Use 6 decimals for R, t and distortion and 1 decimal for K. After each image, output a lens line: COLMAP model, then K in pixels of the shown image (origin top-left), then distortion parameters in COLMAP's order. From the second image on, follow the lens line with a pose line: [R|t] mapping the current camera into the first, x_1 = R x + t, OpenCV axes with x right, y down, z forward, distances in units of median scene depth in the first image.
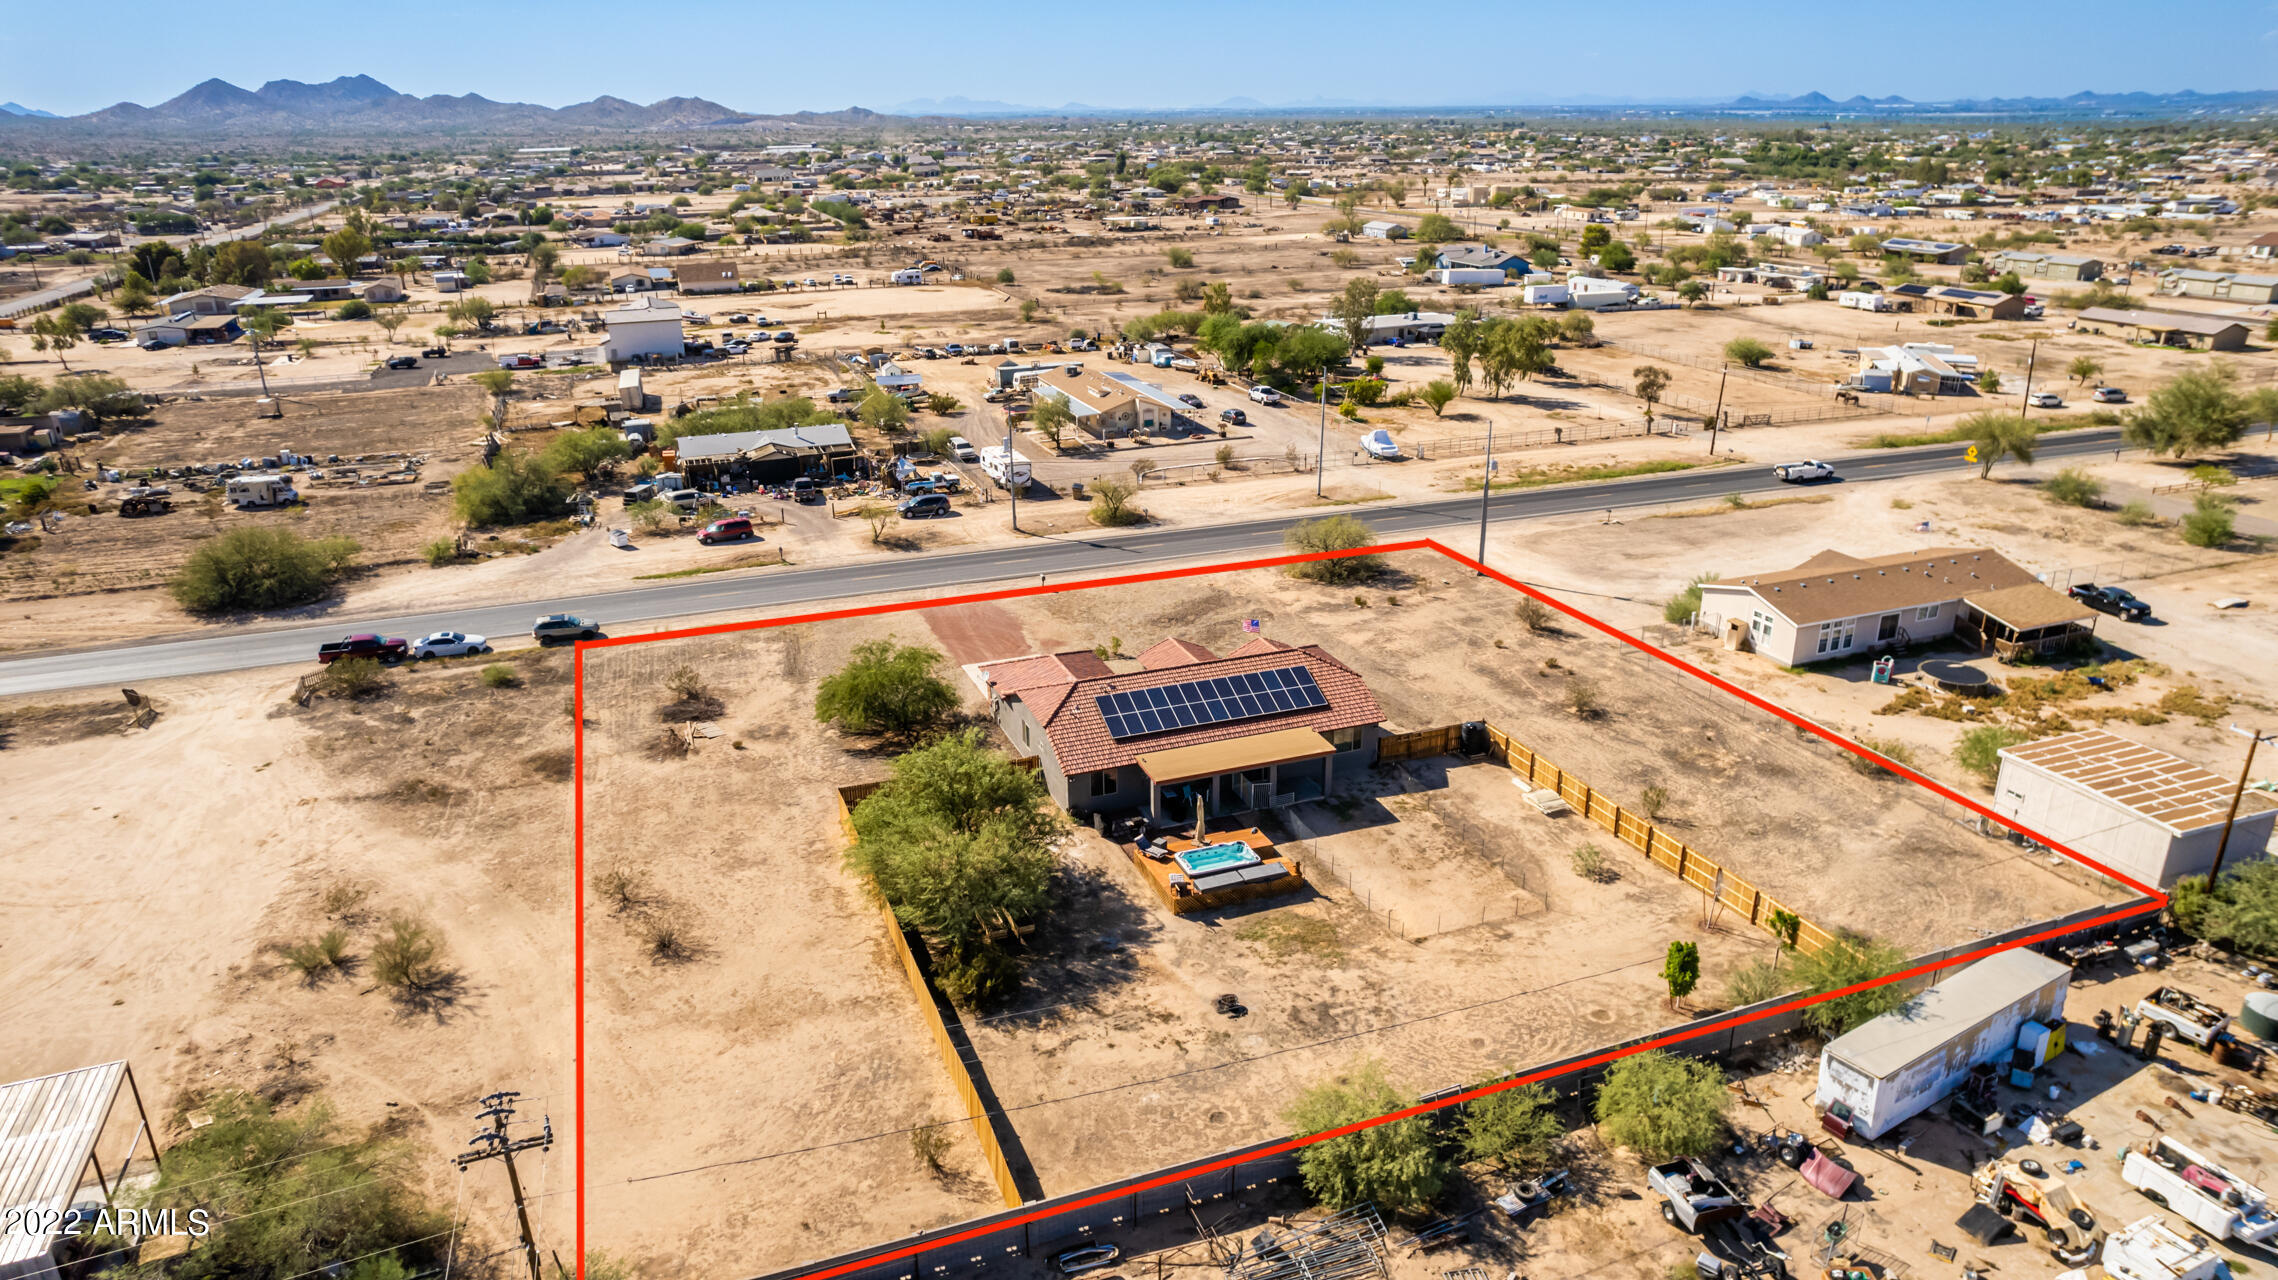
lens RADIAL K [[1456.5, 0, 1144.3], [0, 1456.5, 652.7], [0, 0, 1]] dist [-0.071489, 0.062371]
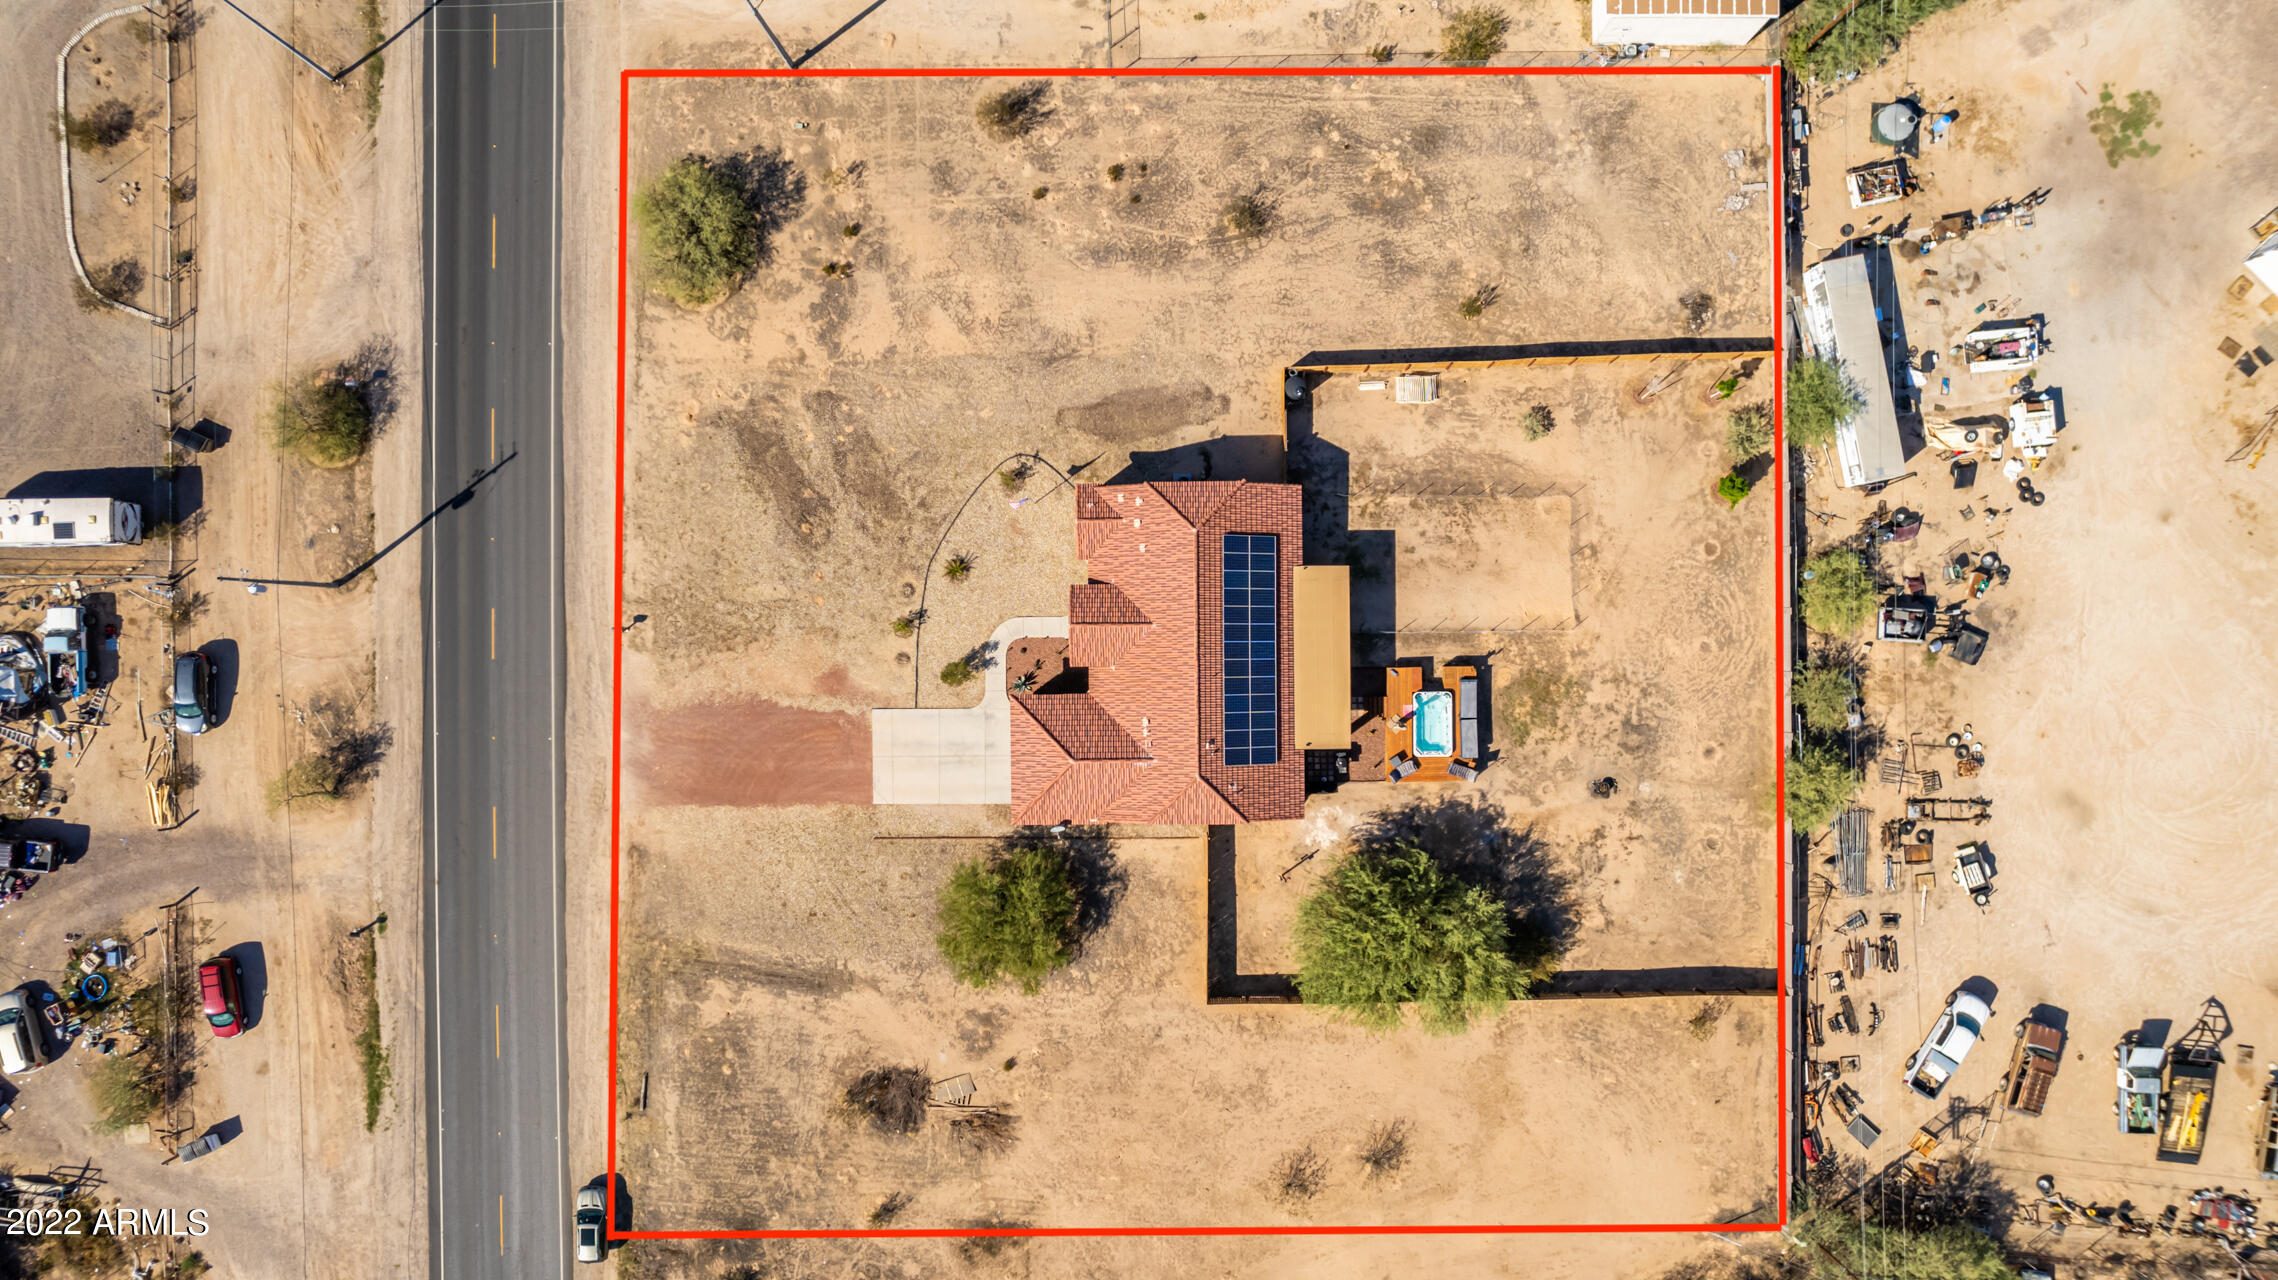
lens RADIAL K [[1456.5, 0, 1150.3], [0, 1456.5, 654.6], [0, 0, 1]] dist [-0.071489, 0.062371]
pose [[0.350428, -0.936590, -0.000246, 0.021383], [0.343405, 0.128242, 0.930391, -0.983857], [-0.871363, -0.326119, 0.366569, 0.731849]]
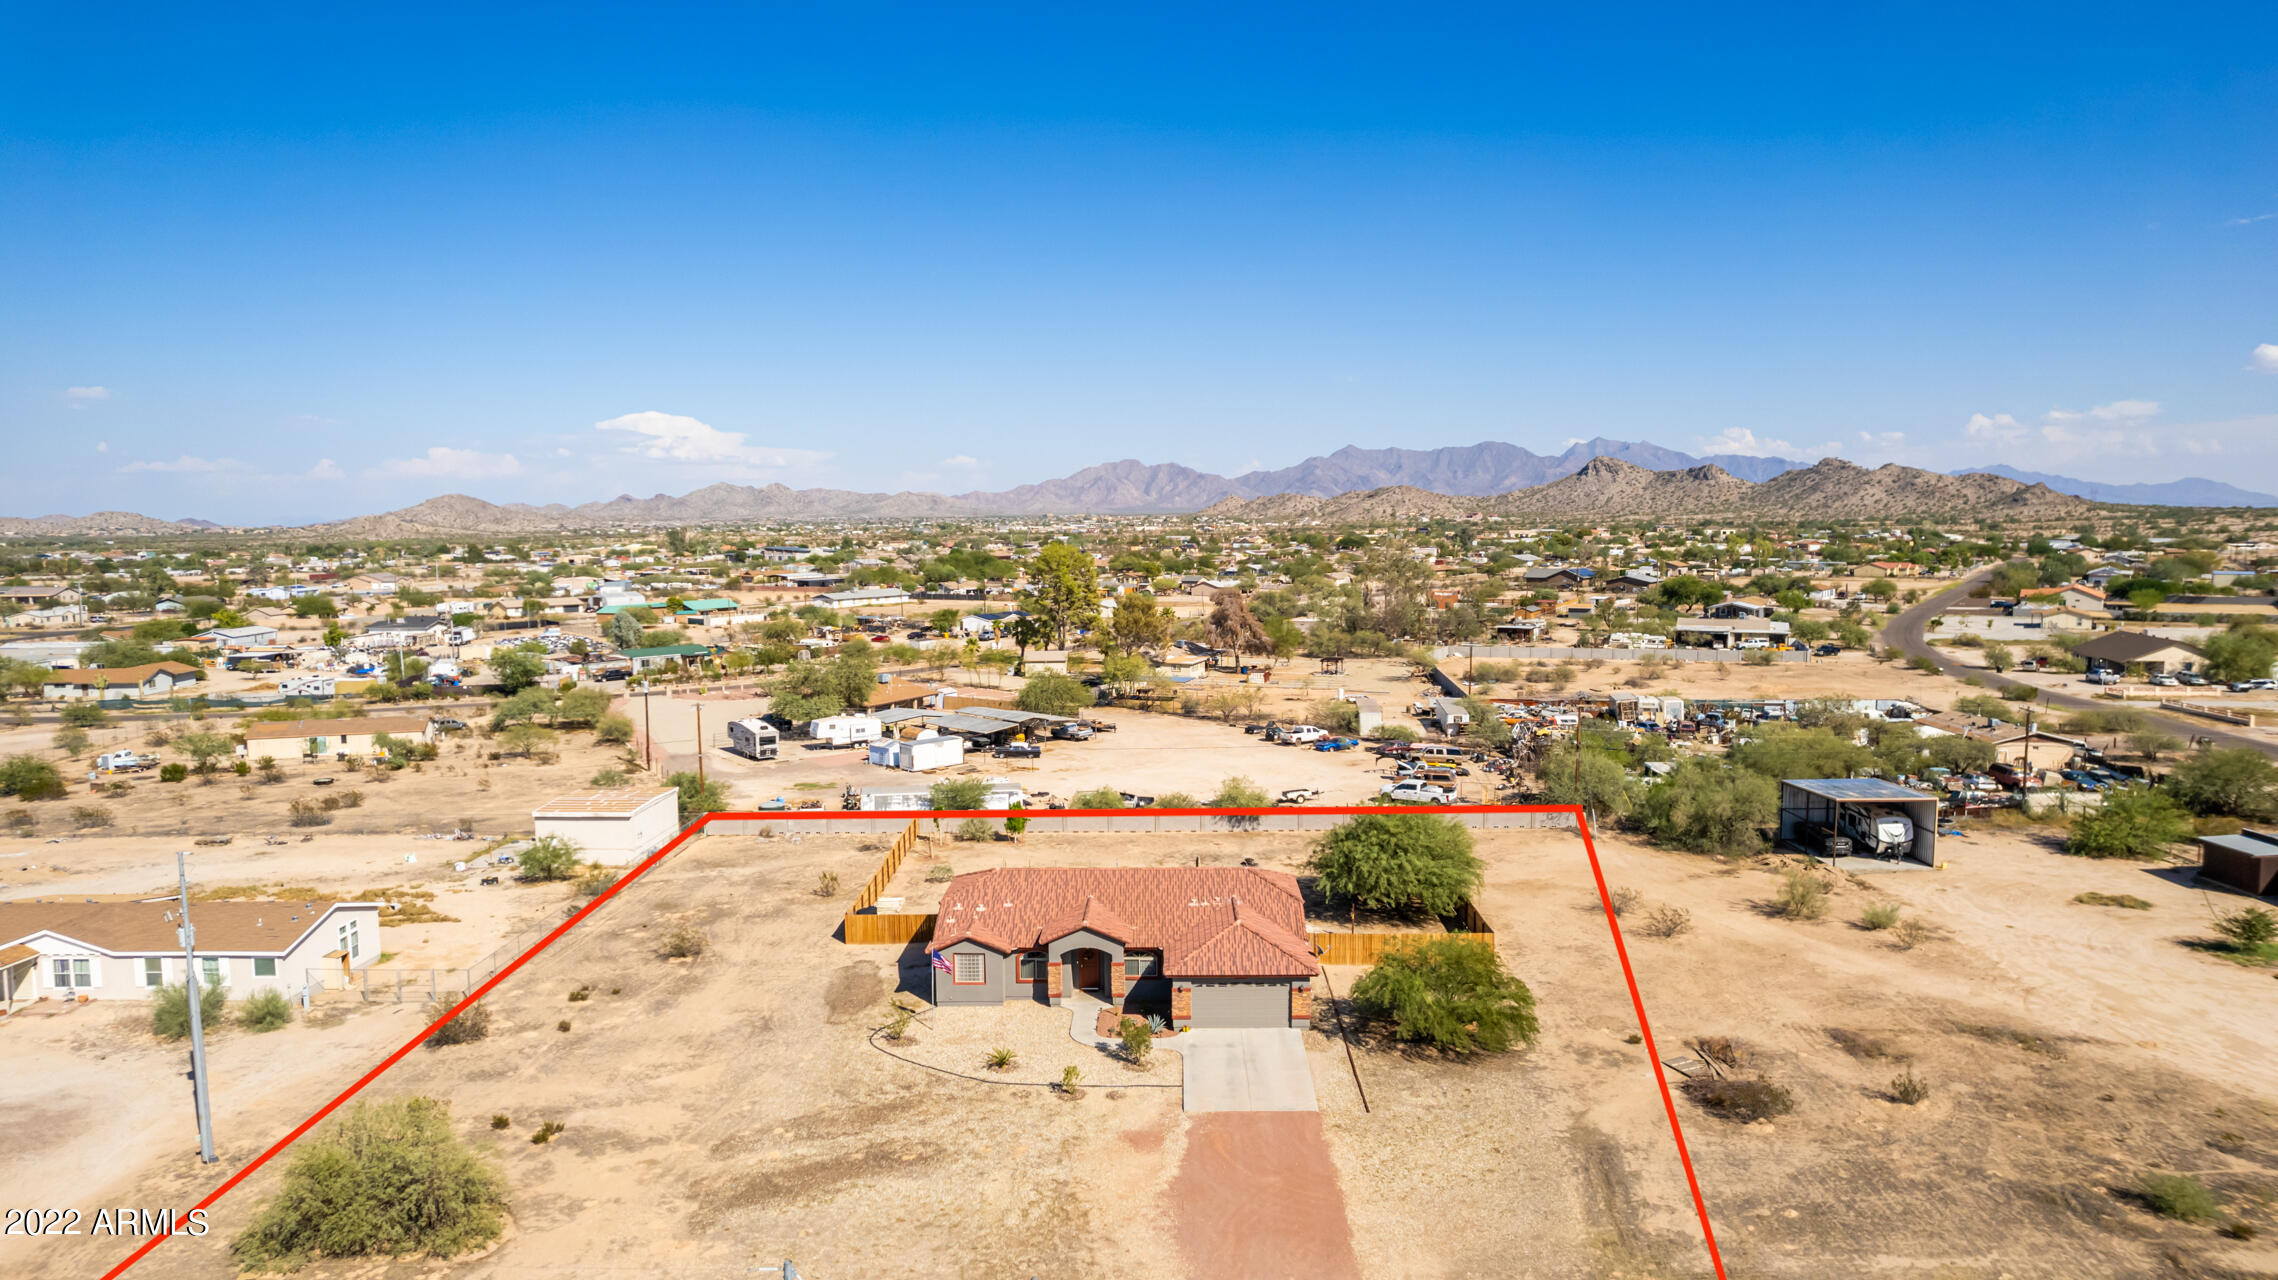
lens RADIAL K [[1456.5, 0, 1149.8], [0, 1456.5, 642.5], [0, 0, 1]] dist [-0.071489, 0.062371]
pose [[-0.927413, -0.015800, 0.373705, -0.370767], [0.147093, 0.903202, 0.403225, -0.554159], [-0.343902, 0.428925, -0.835317, 1.882587]]
